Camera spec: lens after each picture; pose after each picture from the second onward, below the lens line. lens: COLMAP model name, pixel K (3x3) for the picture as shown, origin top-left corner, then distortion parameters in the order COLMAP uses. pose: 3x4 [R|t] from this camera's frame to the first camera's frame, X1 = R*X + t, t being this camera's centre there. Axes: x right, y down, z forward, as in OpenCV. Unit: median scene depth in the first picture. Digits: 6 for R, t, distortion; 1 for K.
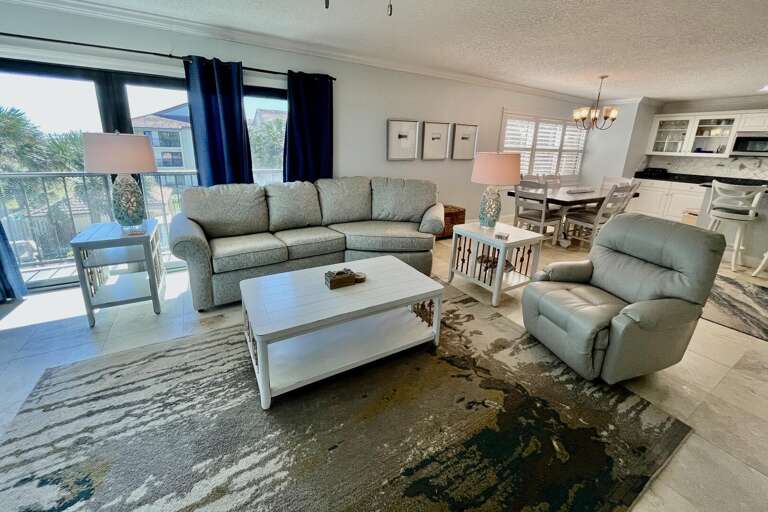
lens RADIAL K [[319.0, 0, 385.9], [0, 319.0, 239.5], [0, 0, 1]] dist [-0.001366, 0.000033]
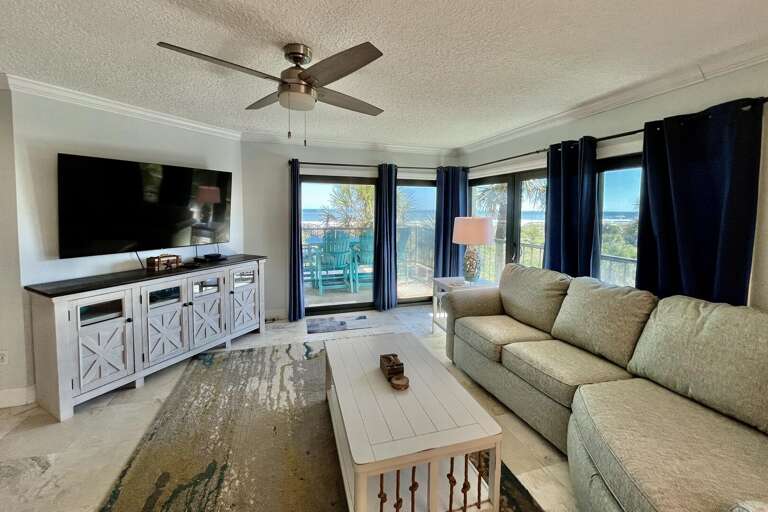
lens RADIAL K [[307.3, 0, 384.0], [0, 307.3, 256.0], [0, 0, 1]] dist [0.000587, 0.000099]
pose [[-0.261345, 0.117100, -0.958116, 0.284787], [-0.282091, 0.940013, 0.191833, -0.150109], [0.923105, 0.320411, -0.212635, 0.444975]]
